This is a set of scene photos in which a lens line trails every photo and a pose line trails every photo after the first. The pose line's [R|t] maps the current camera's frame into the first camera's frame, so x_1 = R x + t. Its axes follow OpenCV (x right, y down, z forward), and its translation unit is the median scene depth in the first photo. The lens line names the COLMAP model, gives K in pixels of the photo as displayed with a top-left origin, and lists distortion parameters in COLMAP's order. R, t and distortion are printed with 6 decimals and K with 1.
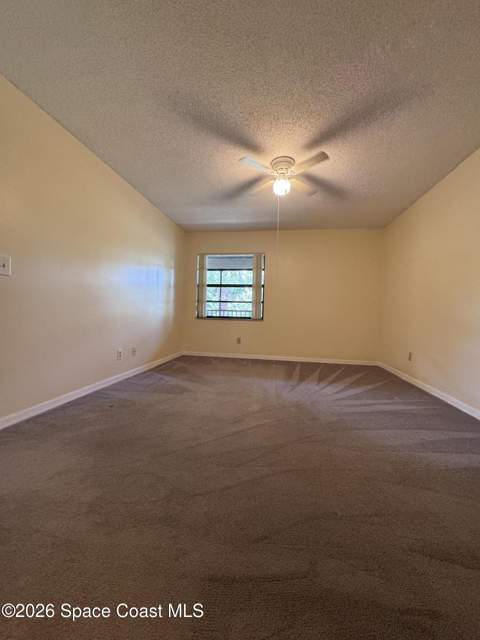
lens RADIAL K [[253.9, 0, 240.8], [0, 253.9, 319.5], [0, 0, 1]] dist [-0.002030, -0.000078]
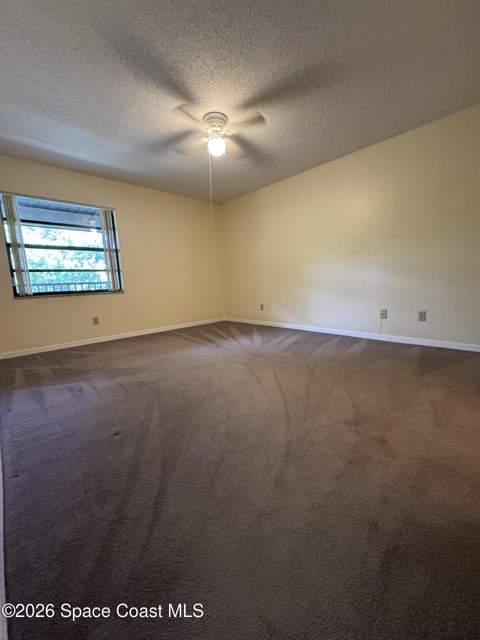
lens RADIAL K [[253.9, 0, 240.8], [0, 253.9, 319.5], [0, 0, 1]] dist [-0.002030, -0.000078]
pose [[0.617847, -0.169321, 0.767851, -0.373264], [0.080403, 0.985025, 0.152515, -0.004205], [-0.782176, -0.032493, 0.622209, 0.183836]]
